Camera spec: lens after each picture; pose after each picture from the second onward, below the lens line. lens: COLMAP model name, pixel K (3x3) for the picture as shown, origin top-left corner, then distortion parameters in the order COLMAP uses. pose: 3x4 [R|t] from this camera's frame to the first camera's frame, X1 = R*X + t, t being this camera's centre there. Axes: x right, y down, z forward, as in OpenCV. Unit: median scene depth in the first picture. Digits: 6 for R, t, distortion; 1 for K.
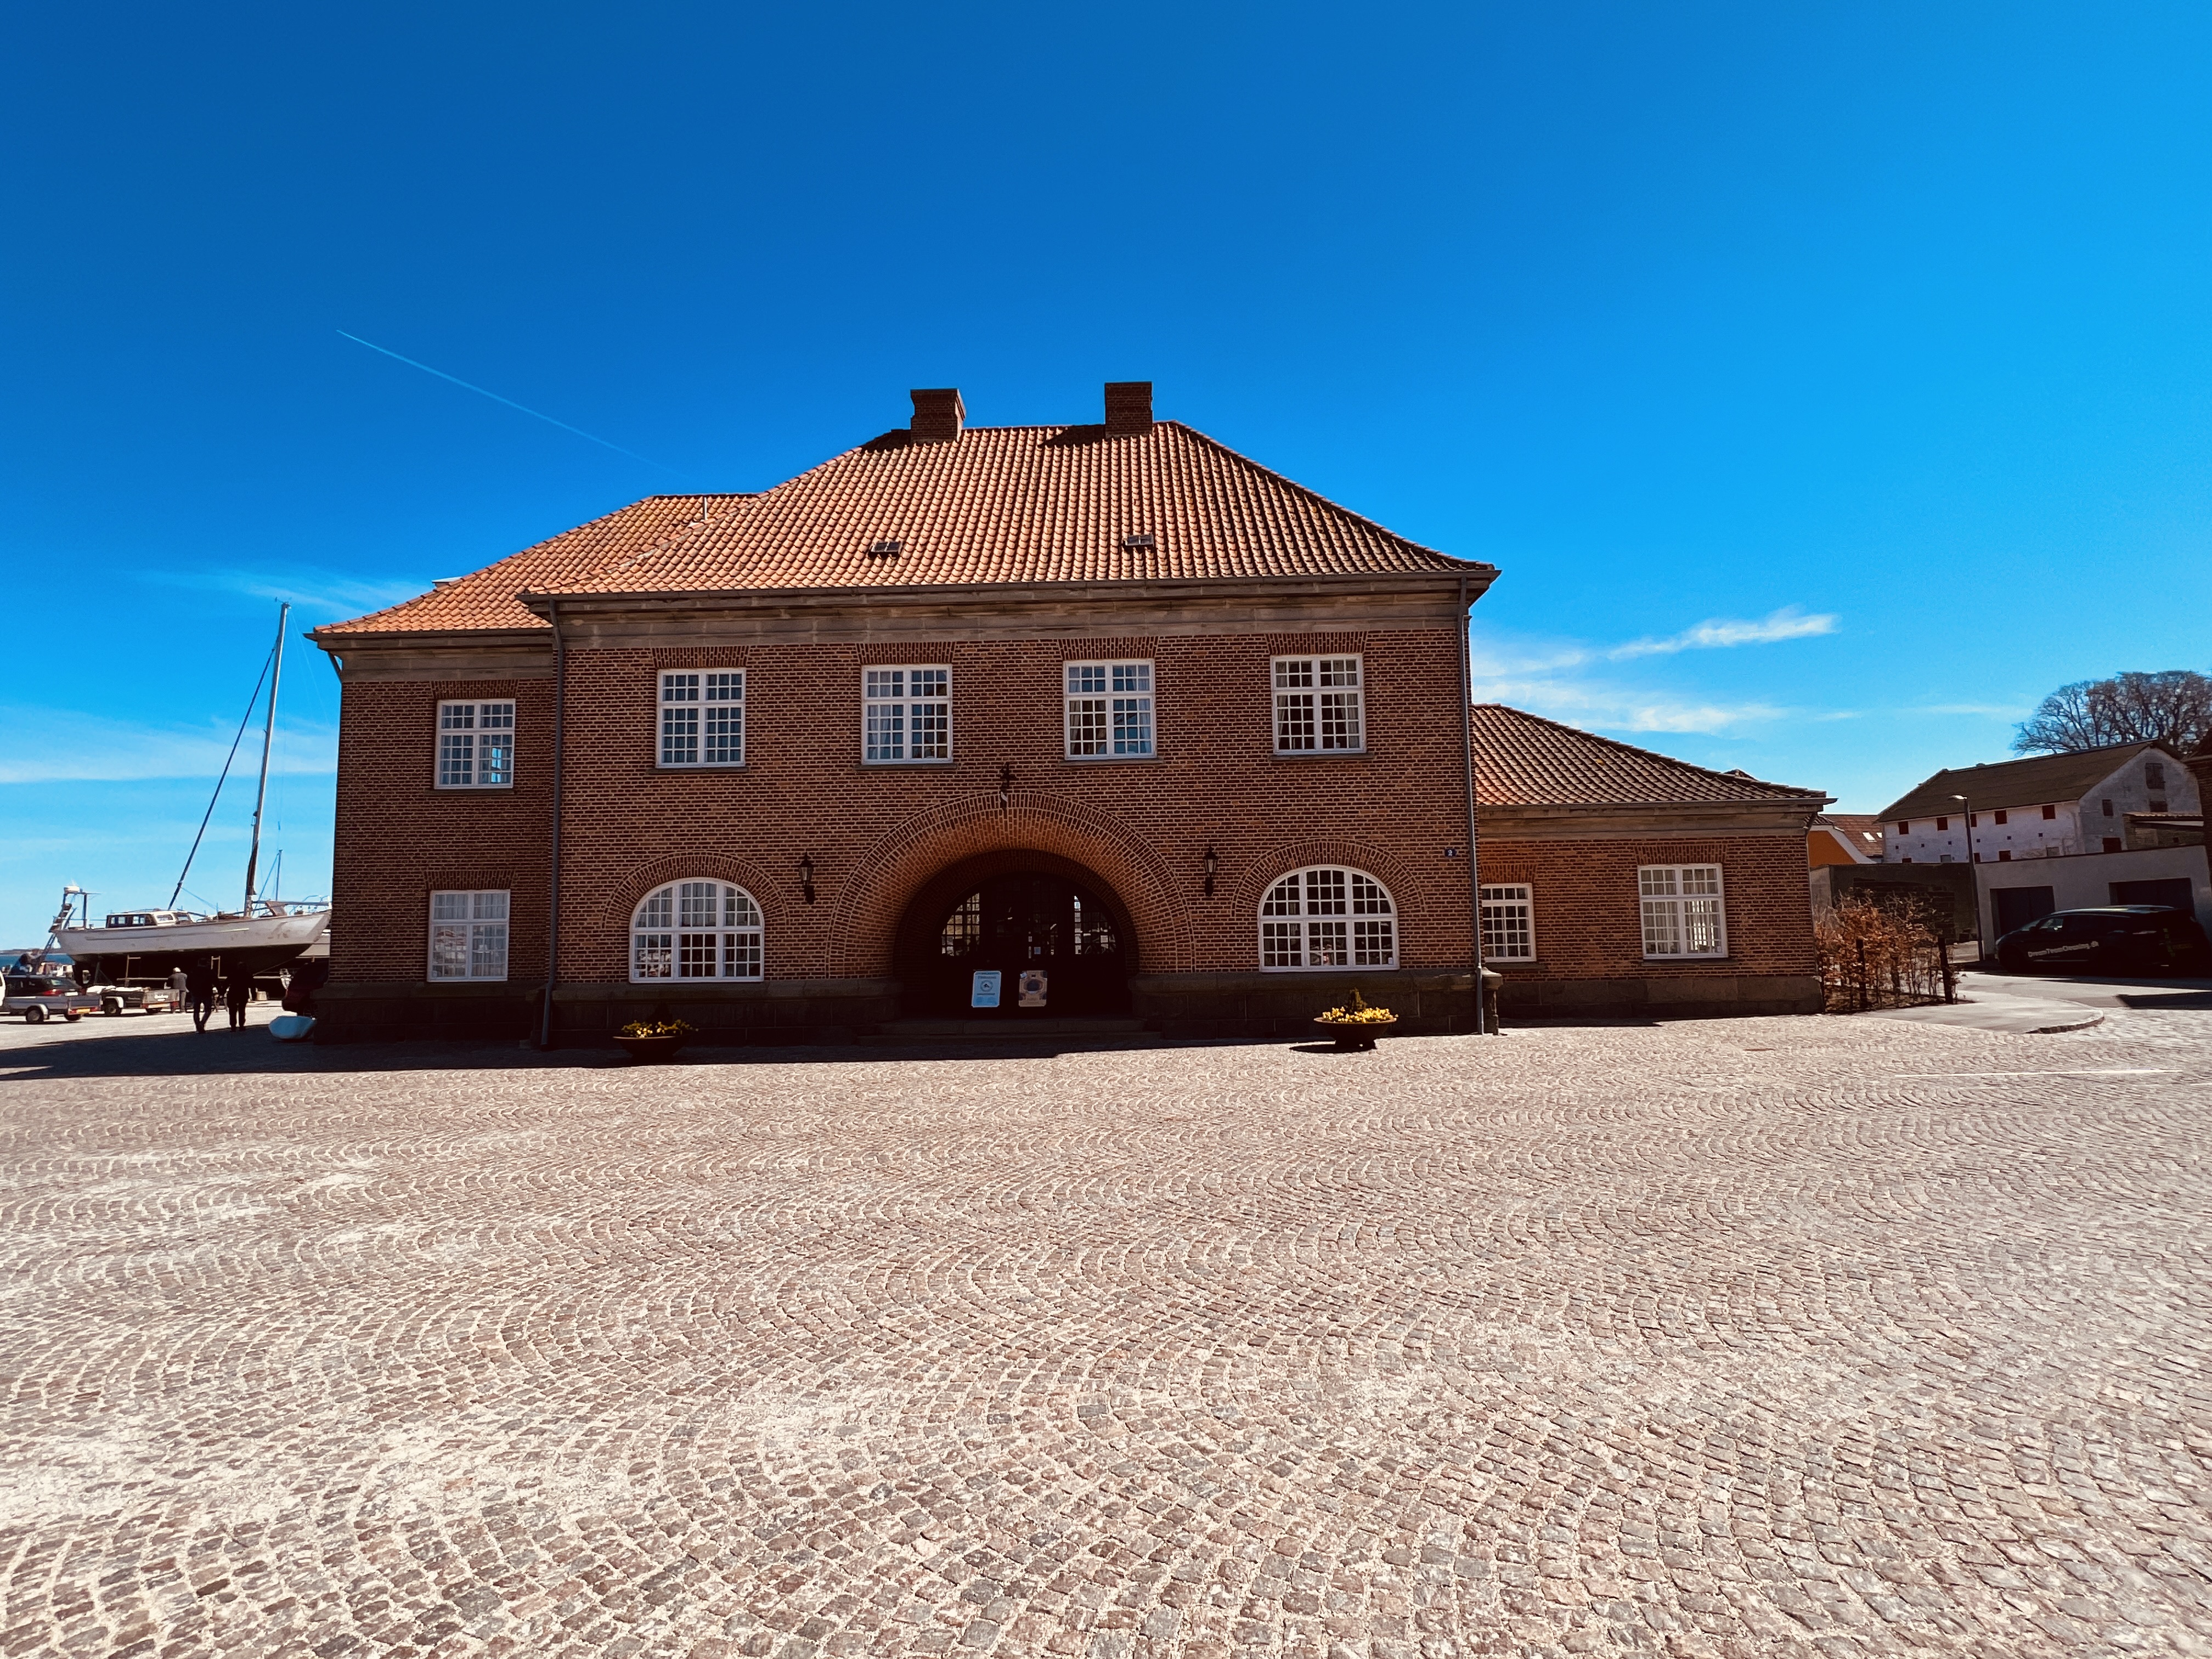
lens RADIAL K [[1056.2, 0, 1106.0], [0, 1056.2, 829.5], [0, 0, 1]] dist [0.017896, -0.025606]
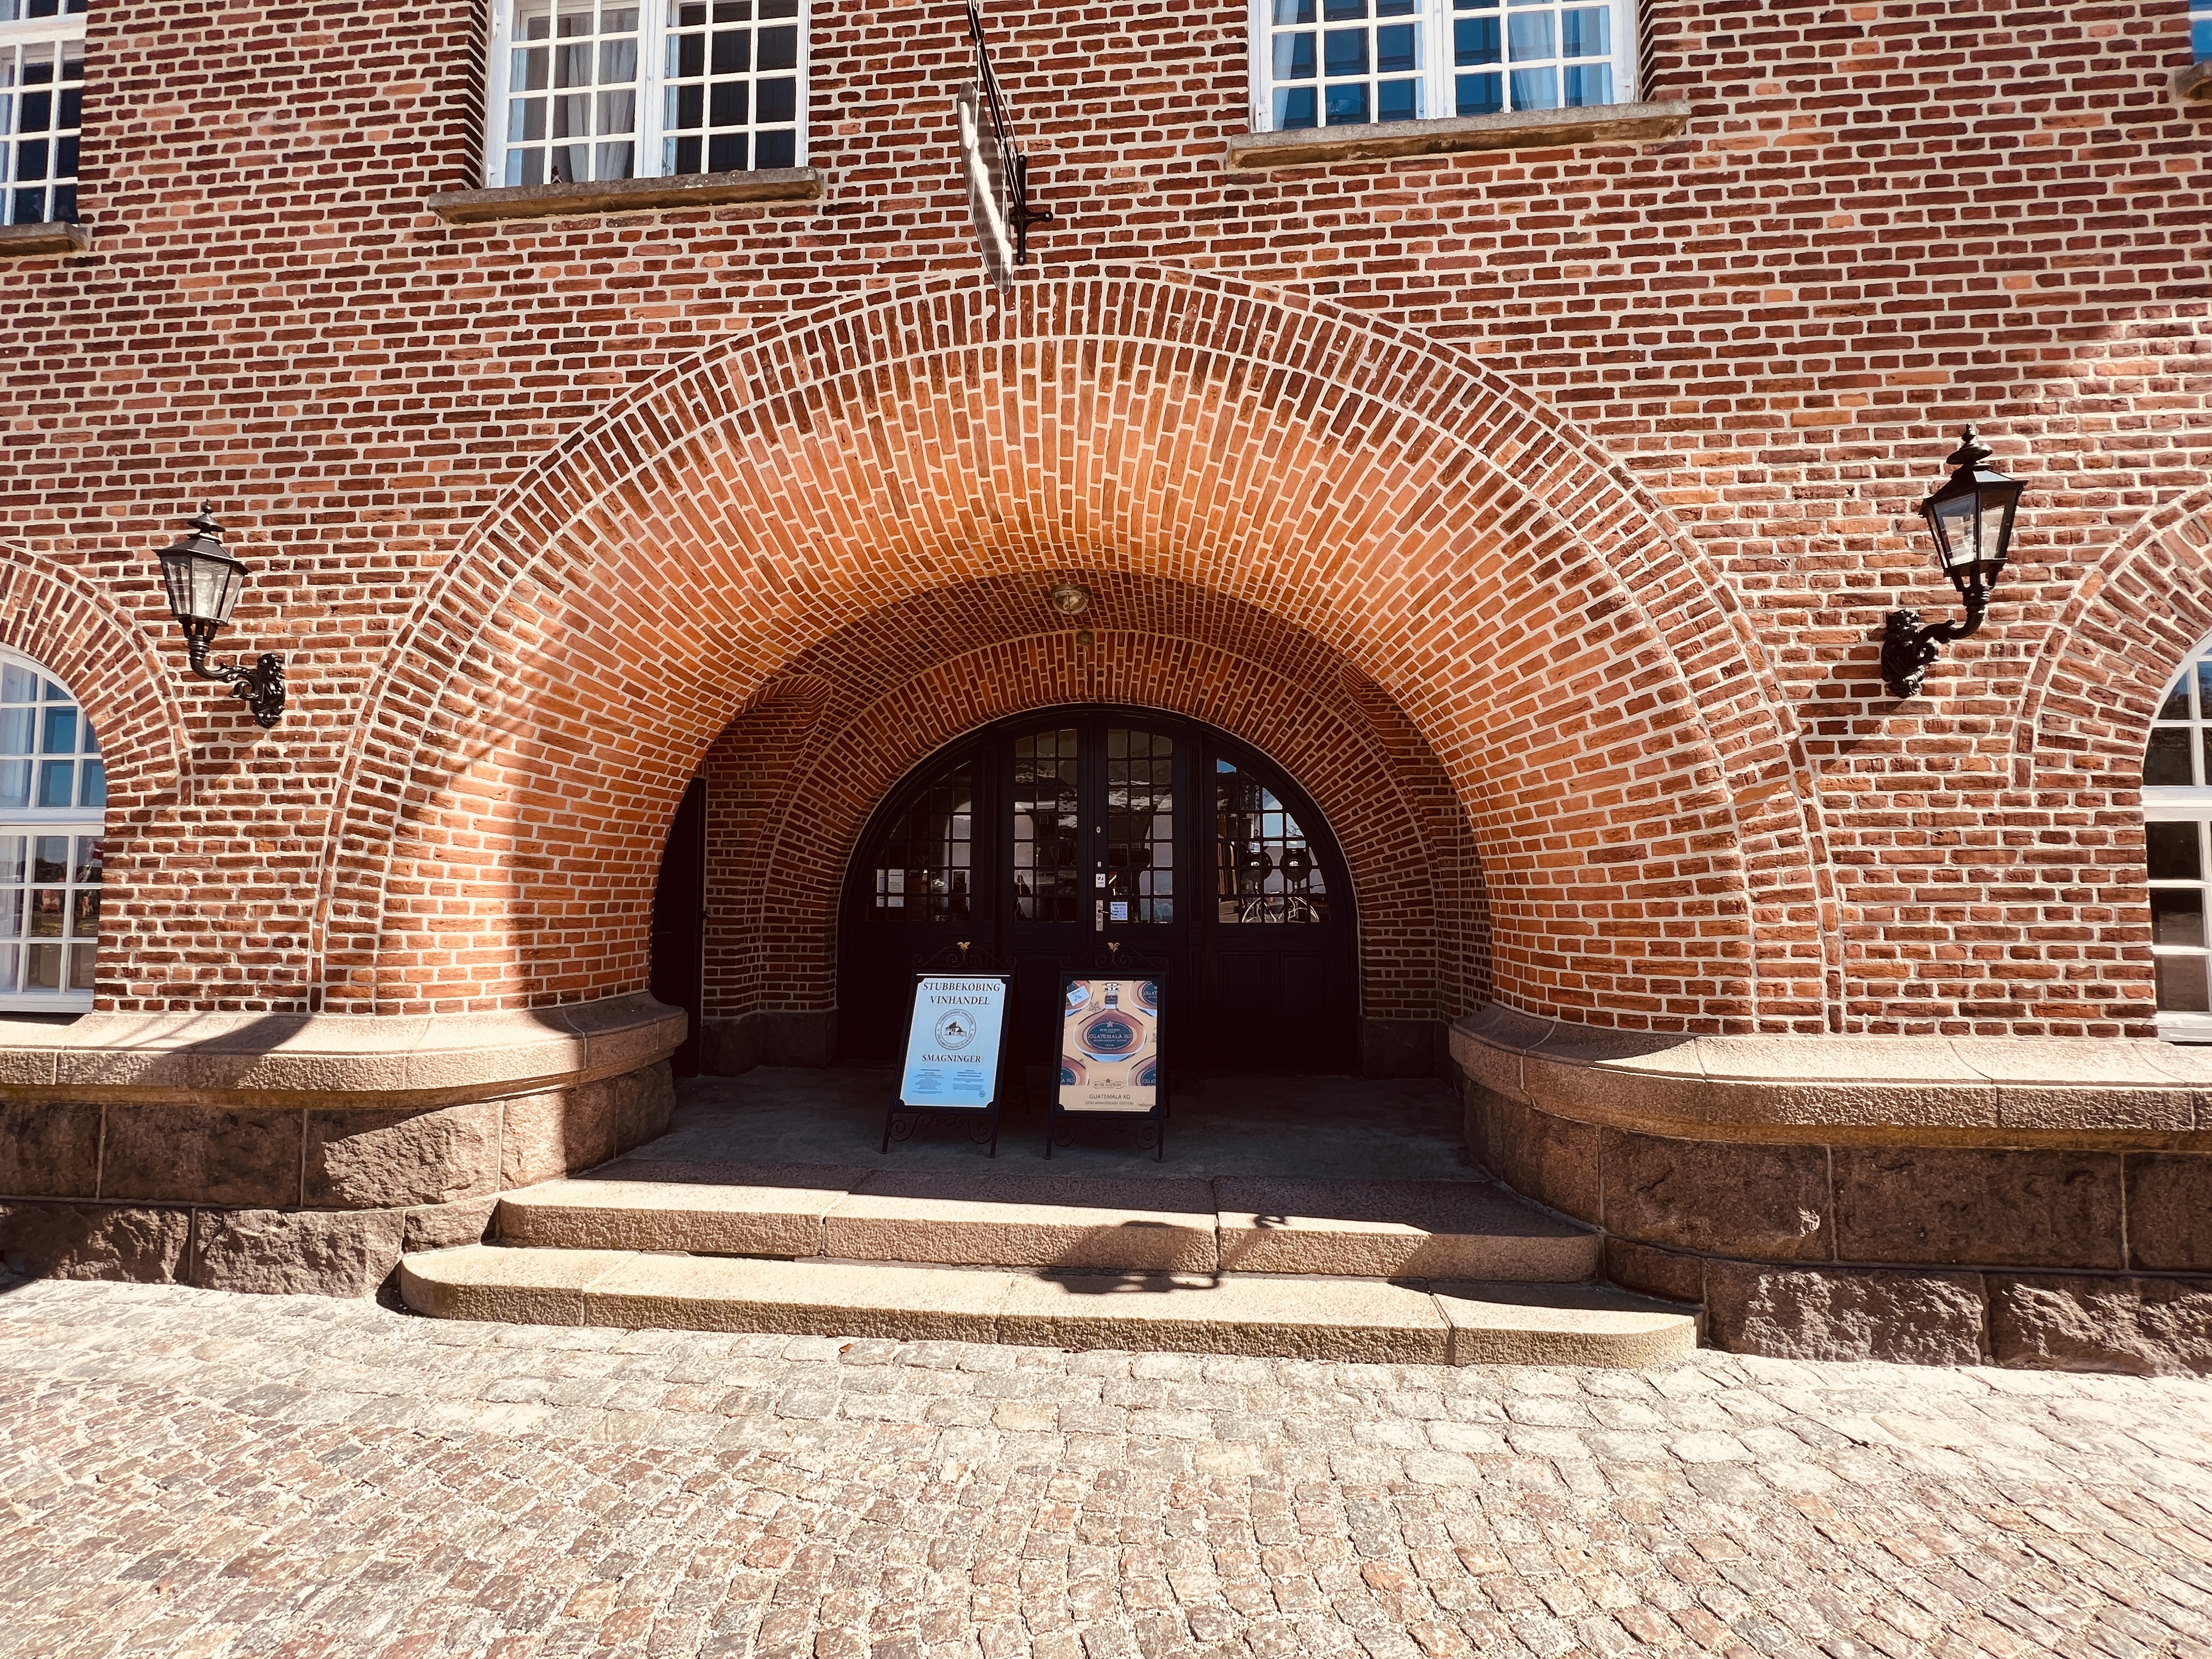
lens RADIAL K [[883.4, 0, 1106.0], [0, 883.4, 829.5], [0, 0, 1]] dist [-0.000551, -0.000008]
pose [[0.998007, 0.014511, -0.061413, -0.057534], [-0.012504, 0.999379, 0.032935, 0.085009], [0.061853, -0.032102, 0.997569, 0.778302]]
